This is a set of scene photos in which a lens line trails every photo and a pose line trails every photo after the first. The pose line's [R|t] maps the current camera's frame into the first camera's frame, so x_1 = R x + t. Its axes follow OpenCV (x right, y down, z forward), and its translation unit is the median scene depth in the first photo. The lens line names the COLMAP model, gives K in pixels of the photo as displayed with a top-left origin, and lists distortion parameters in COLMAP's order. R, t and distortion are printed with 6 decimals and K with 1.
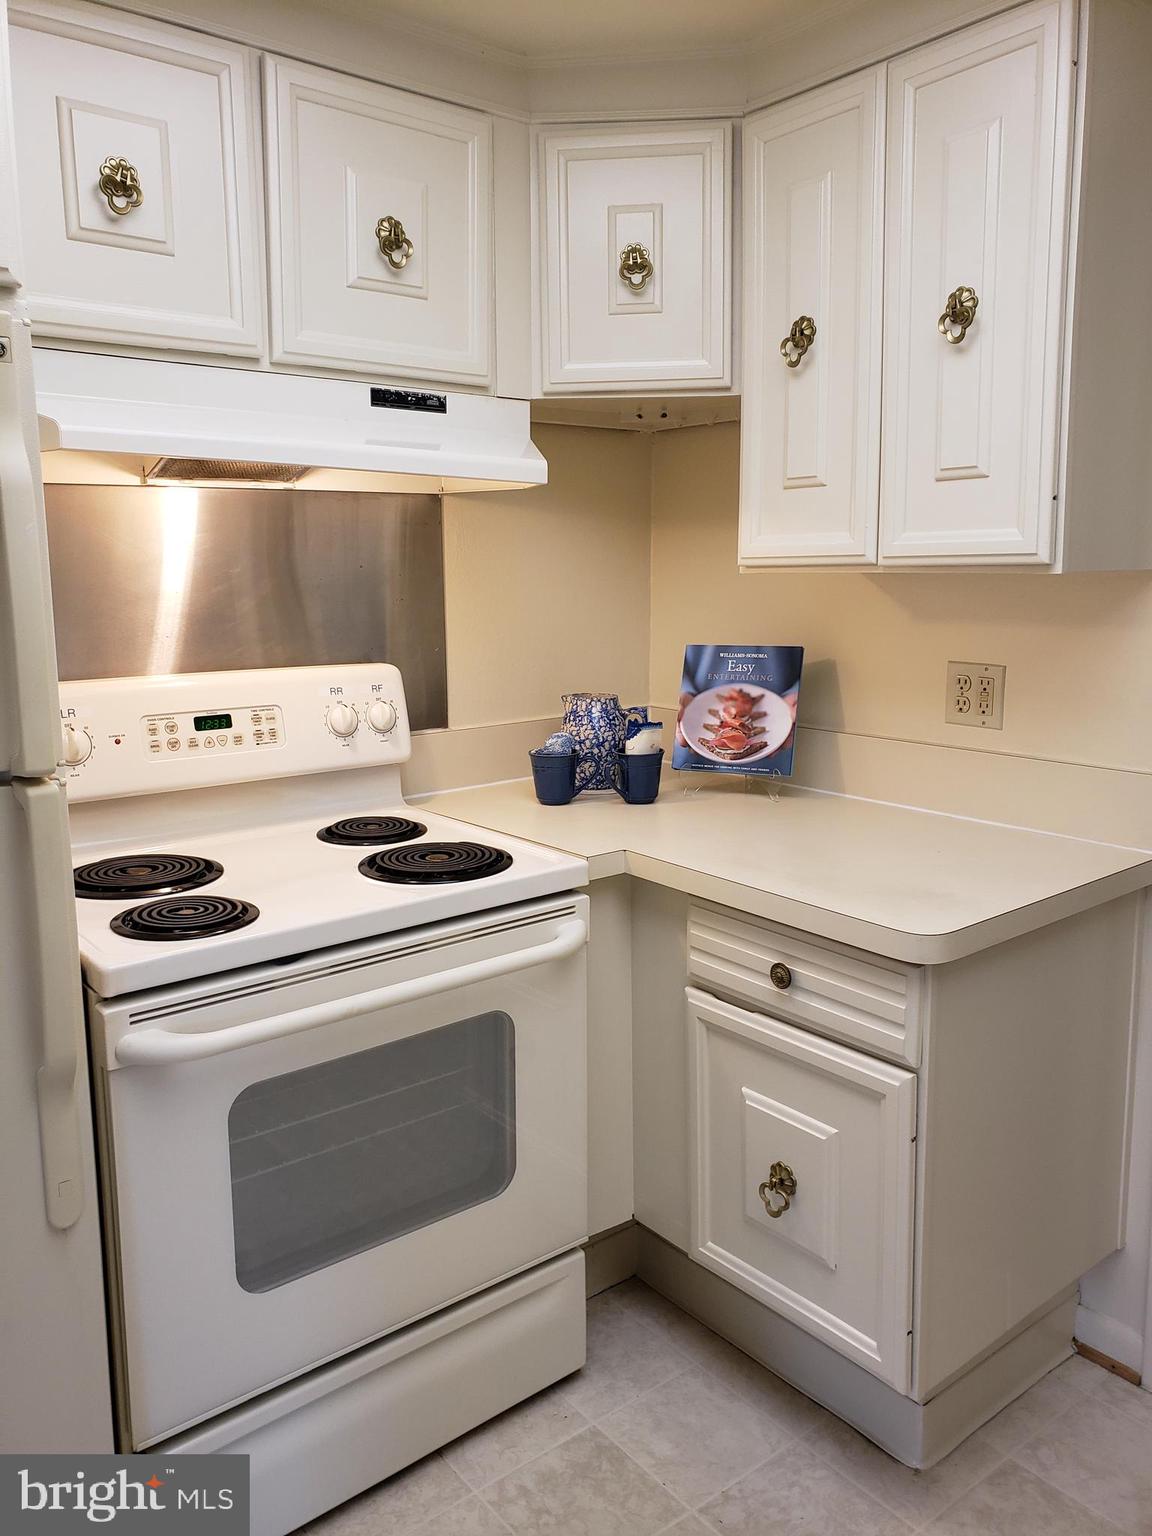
lens RADIAL K [[1189.3, 0, 576.6], [0, 1189.3, 750.8], [0, 0, 1]] dist [0.014197, -0.005442]
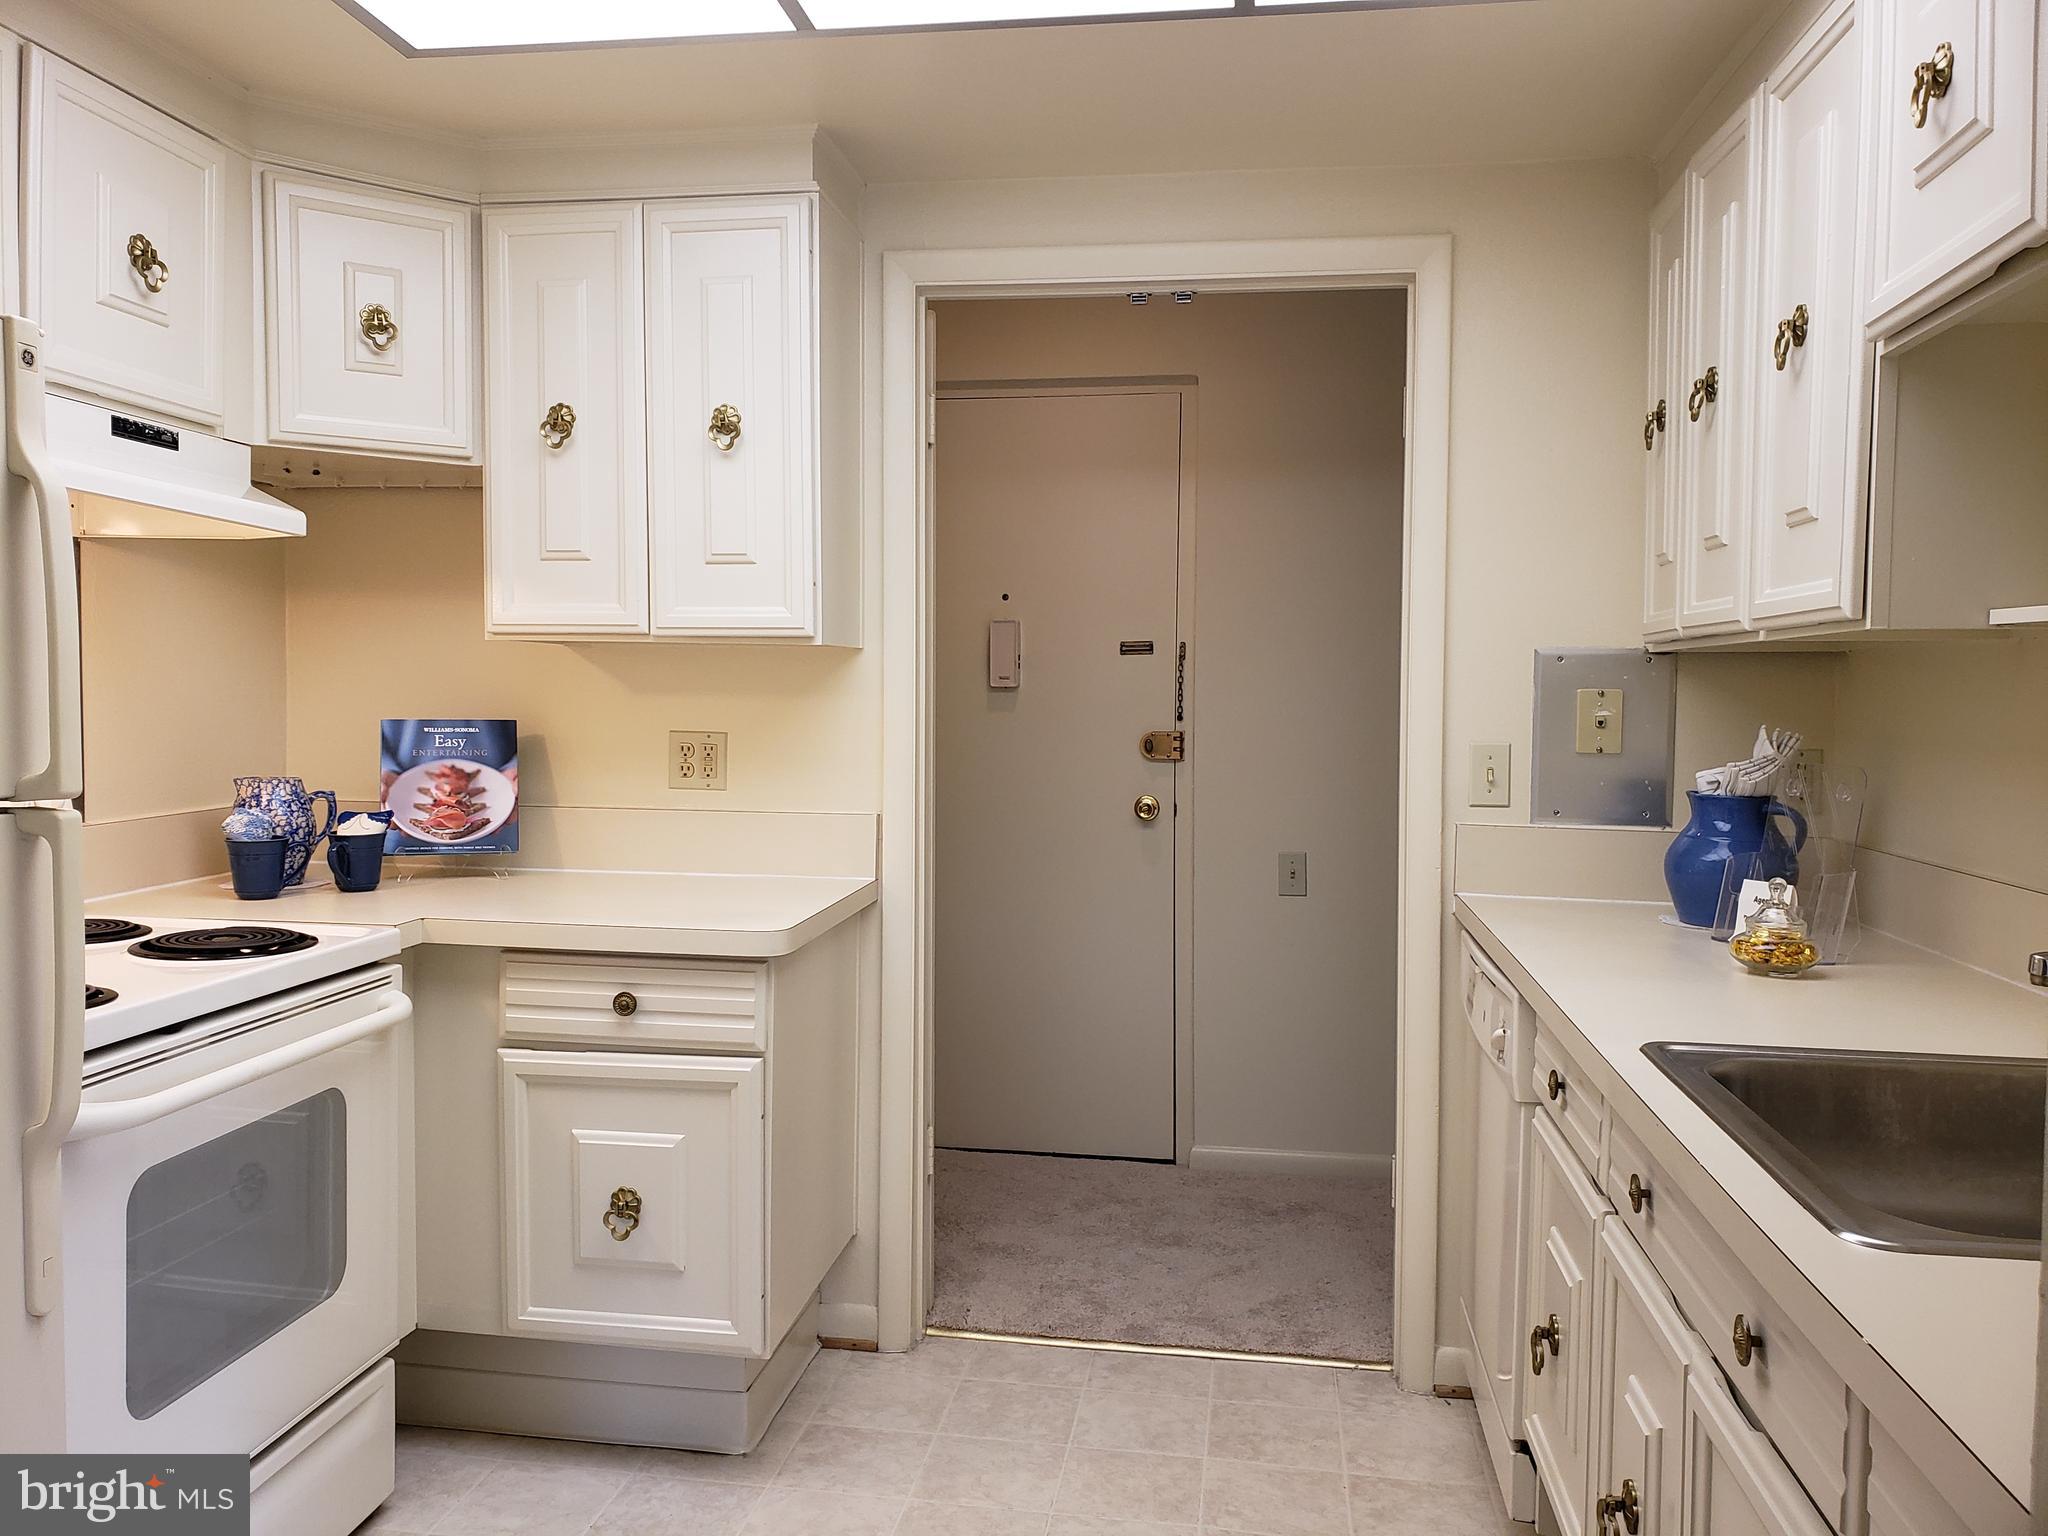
lens RADIAL K [[1567.2, 0, 1024.0], [0, 1567.2, 768.0], [0, 0, 1]] dist [0.008724, 0.005291]
pose [[0.738544, -0.018878, 0.673941, -0.433191], [0.085433, 0.994171, -0.065774, 0.084055], [-0.668771, 0.106154, 0.735851, -0.264796]]
